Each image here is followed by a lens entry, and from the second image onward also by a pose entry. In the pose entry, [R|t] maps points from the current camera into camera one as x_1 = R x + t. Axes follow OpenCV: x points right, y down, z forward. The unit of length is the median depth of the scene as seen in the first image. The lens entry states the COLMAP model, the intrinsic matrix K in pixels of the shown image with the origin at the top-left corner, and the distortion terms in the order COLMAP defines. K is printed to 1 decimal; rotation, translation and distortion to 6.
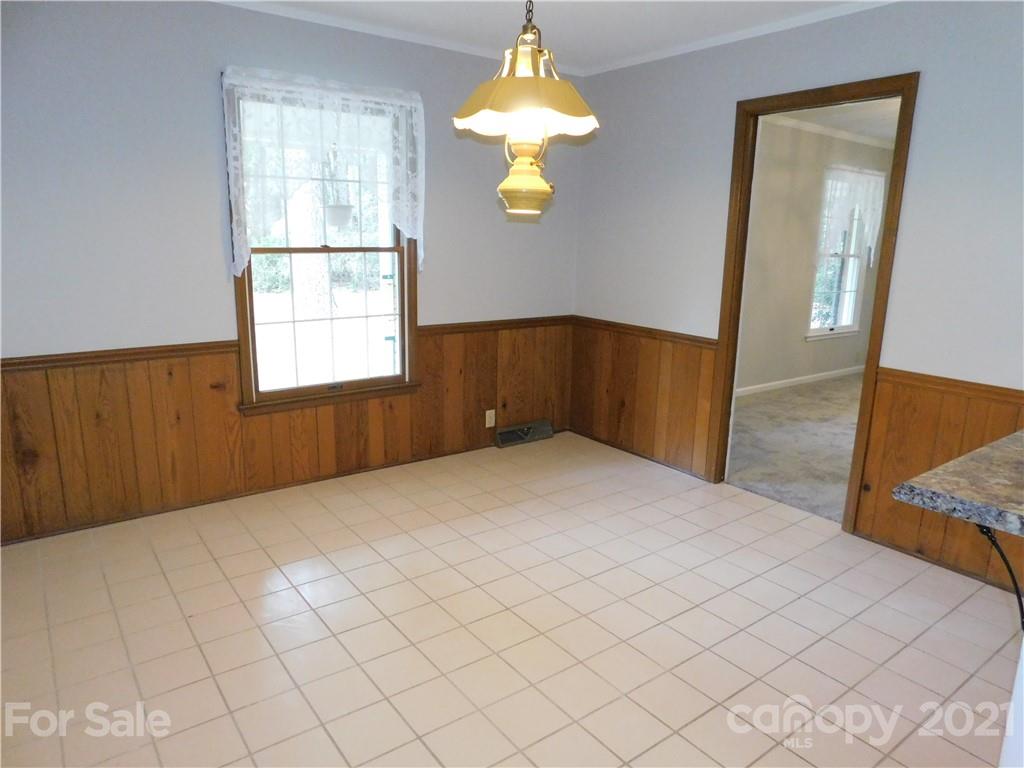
lens RADIAL K [[678.8, 0, 521.7], [0, 678.8, 383.1], [0, 0, 1]] dist [0.002228, 0.001084]
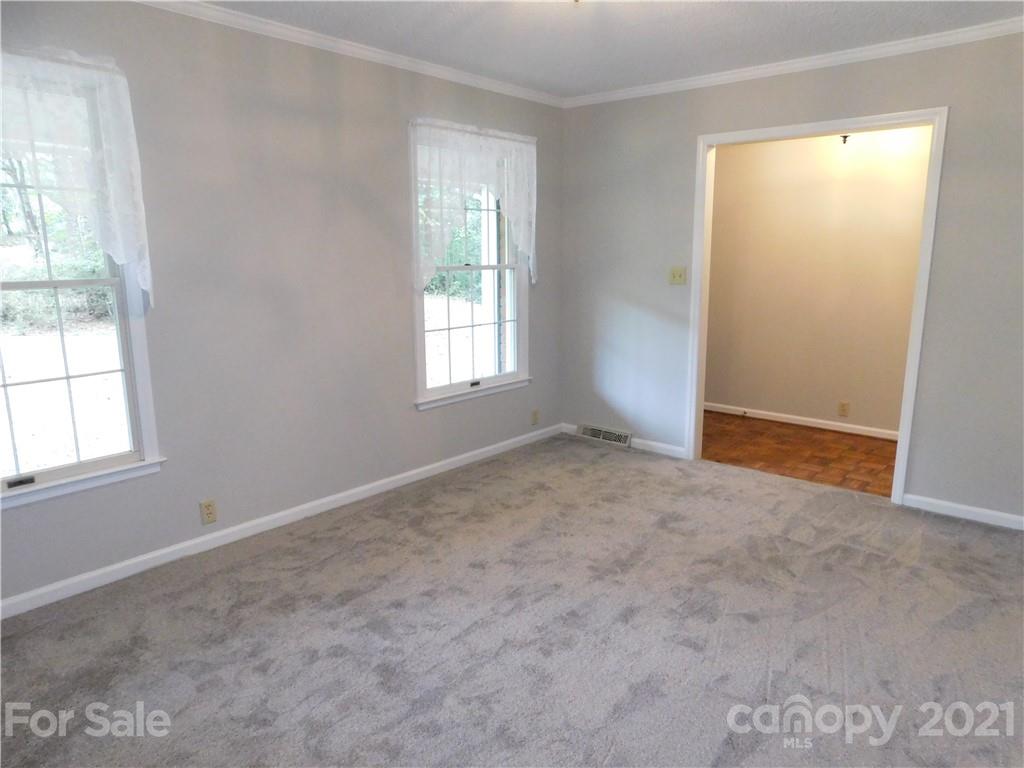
lens RADIAL K [[681.6, 0, 515.4], [0, 681.6, 384.3], [0, 0, 1]] dist [-0.064126, 0.053748]
pose [[0.980581, -0.065038, 0.185017, 0.374728], [0.067379, 0.997707, -0.006389, -0.071790], [-0.184177, 0.018731, 0.982715, 0.368578]]
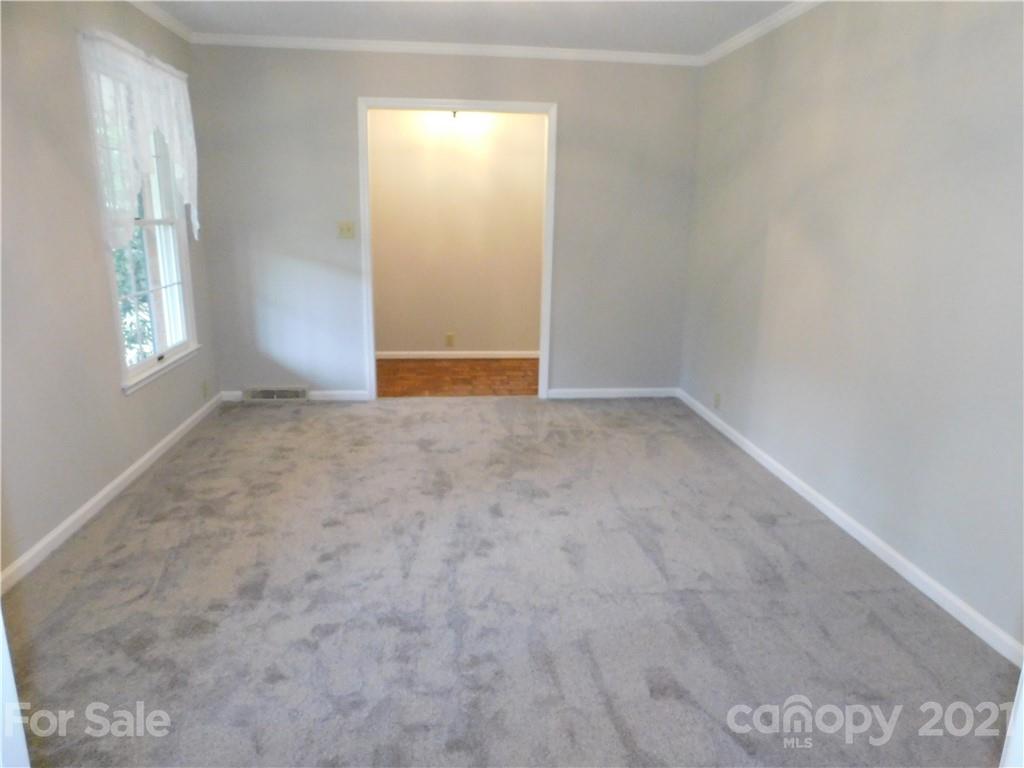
lens RADIAL K [[681.6, 0, 515.4], [0, 681.6, 384.3], [0, 0, 1]] dist [-0.064126, 0.053748]
pose [[0.523536, -0.223291, 0.822223, 0.154799], [0.172896, 0.972811, 0.154097, -0.091962], [-0.834276, 0.061484, 0.547908, 0.463122]]
